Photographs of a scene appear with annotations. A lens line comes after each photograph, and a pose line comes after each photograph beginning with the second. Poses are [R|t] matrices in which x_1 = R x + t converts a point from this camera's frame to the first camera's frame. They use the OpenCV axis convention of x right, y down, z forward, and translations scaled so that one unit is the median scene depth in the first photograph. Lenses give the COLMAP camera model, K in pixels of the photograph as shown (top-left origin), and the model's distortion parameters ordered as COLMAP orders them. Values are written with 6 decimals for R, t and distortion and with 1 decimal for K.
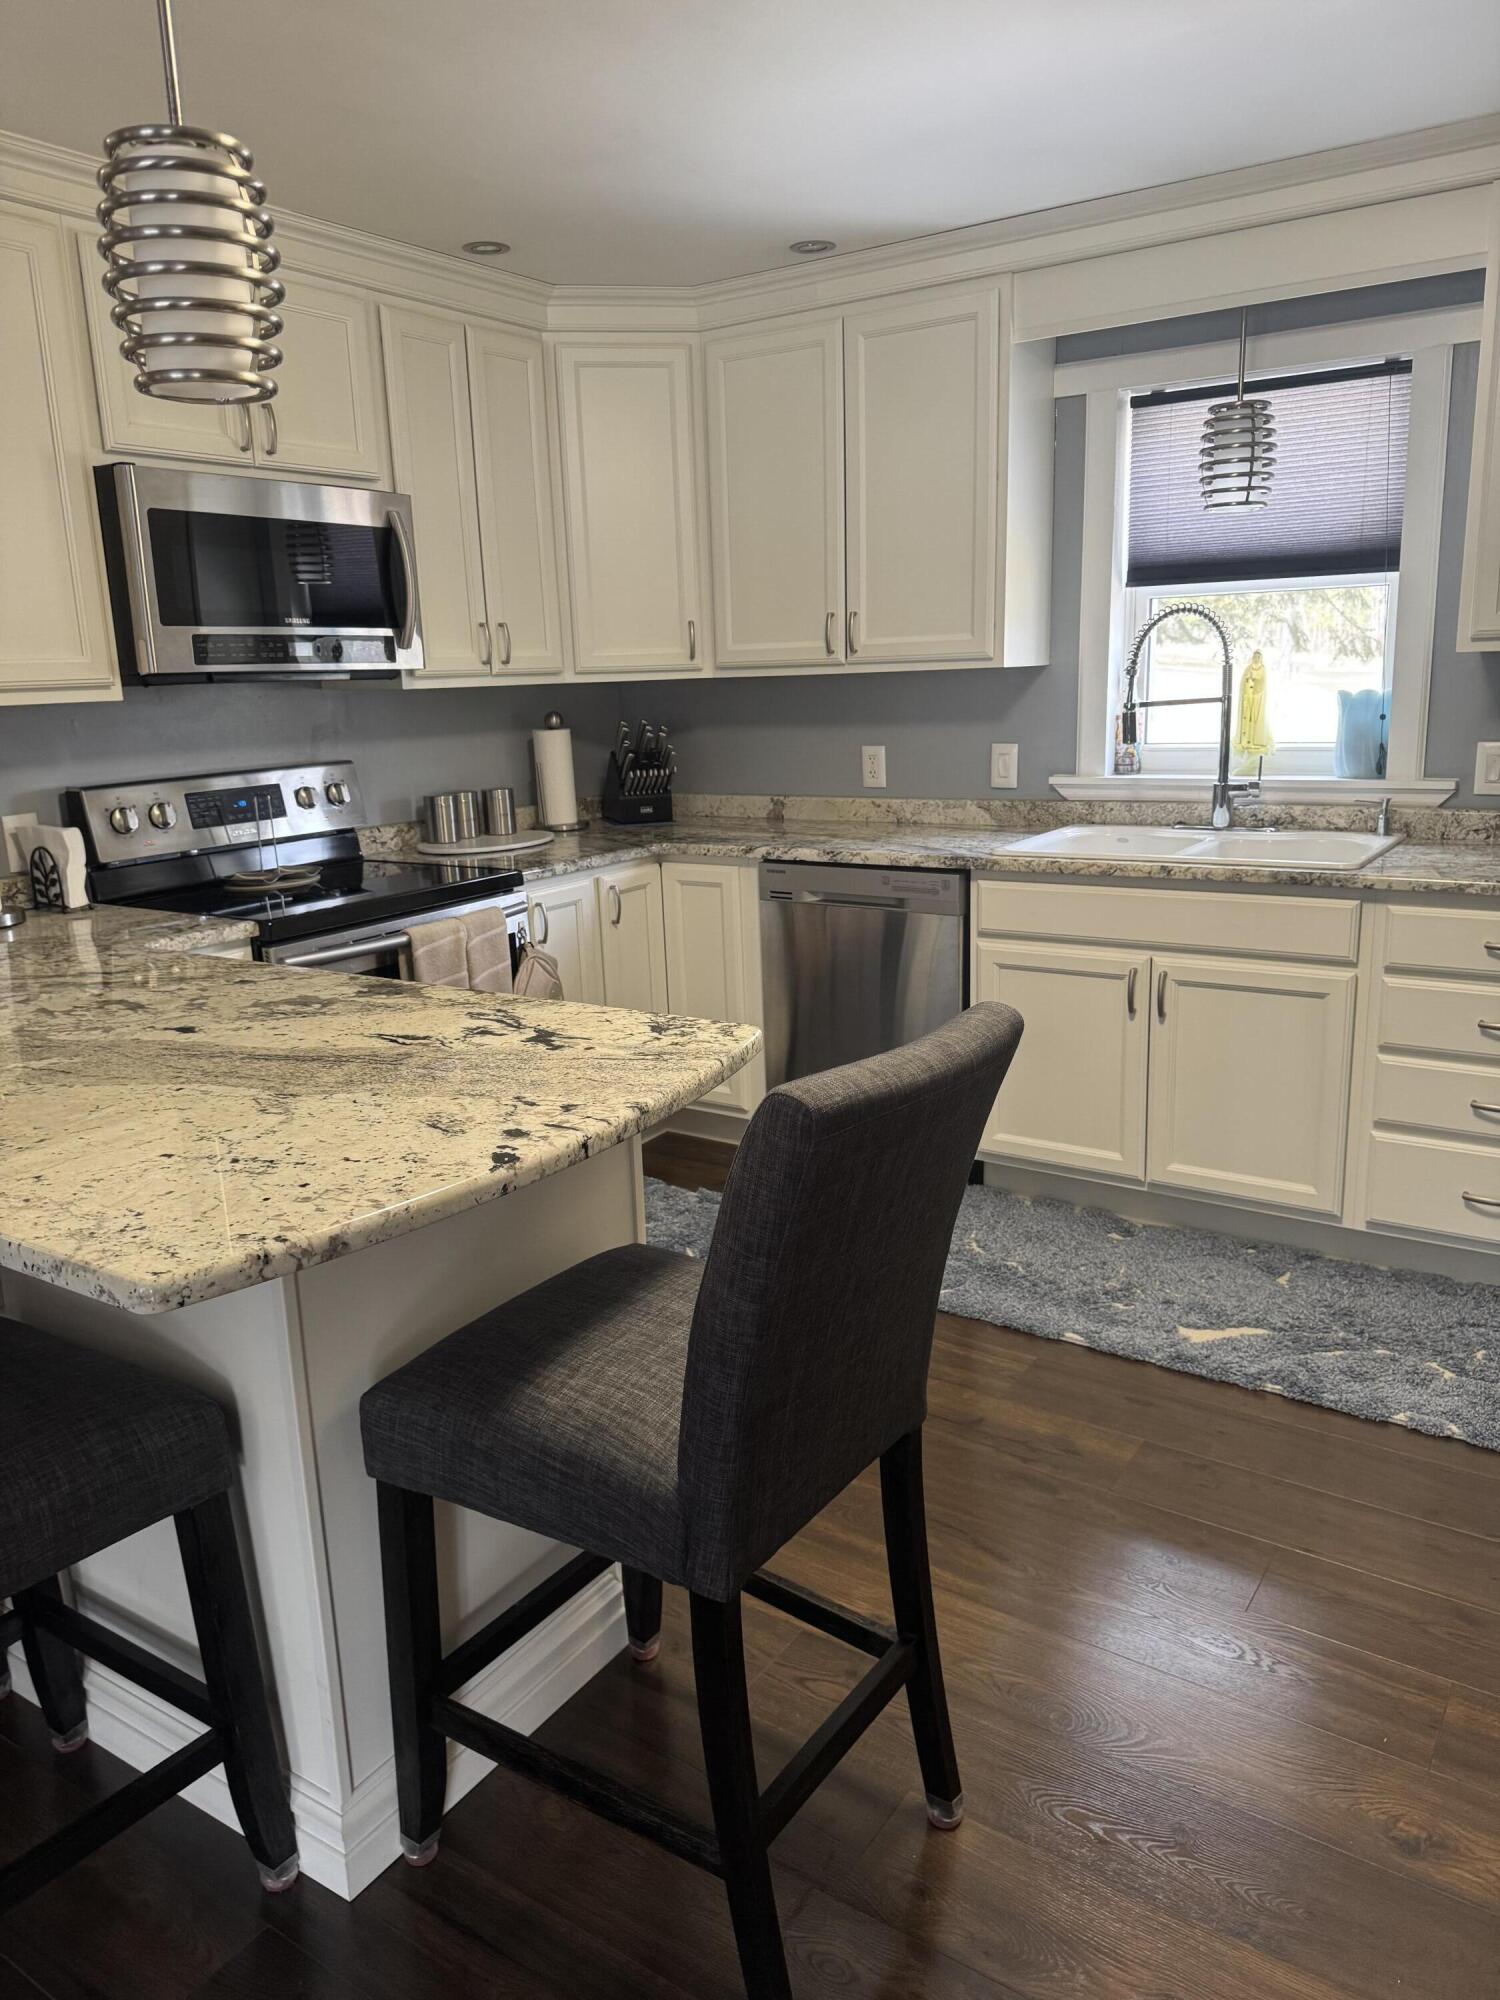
lens RADIAL K [[1421.1, 0, 771.0], [0, 1421.1, 1021.6], [0, 0, 1]] dist [0.071536, -0.082880]
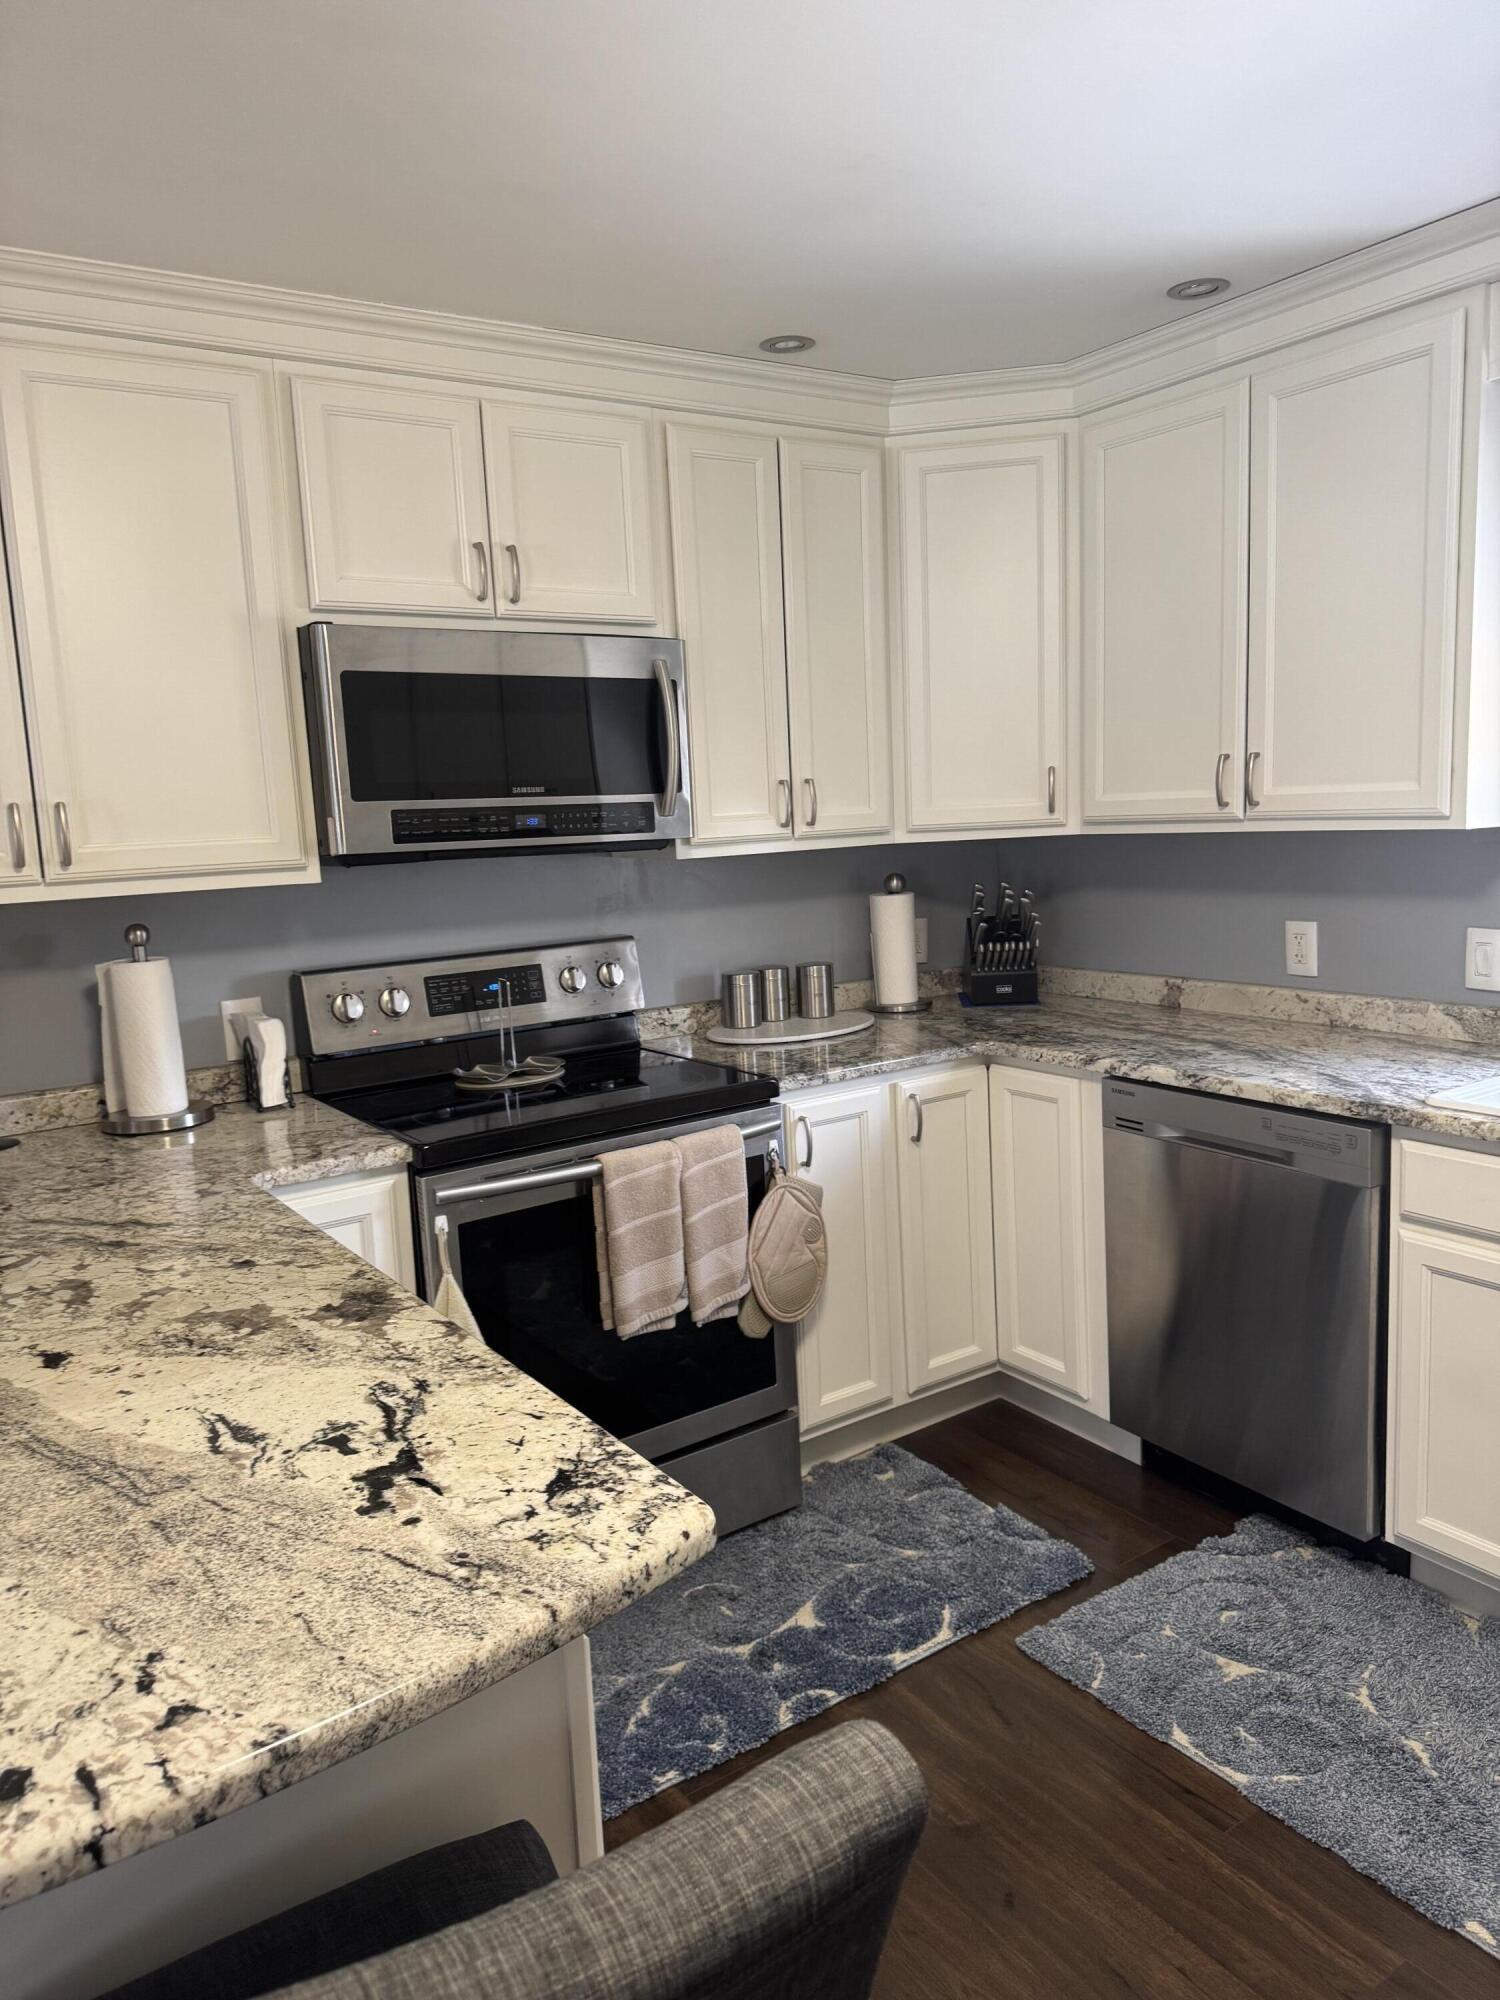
lens RADIAL K [[1421.1, 0, 769.7], [0, 1421.1, 1014.5], [0, 0, 1]] dist [0.071536, -0.082880]
pose [[0.922248, 0.050112, -0.383337, 0.128417], [-0.080214, 0.994789, -0.062937, -0.091475], [0.378185, 0.088793, 0.921462, 0.249074]]
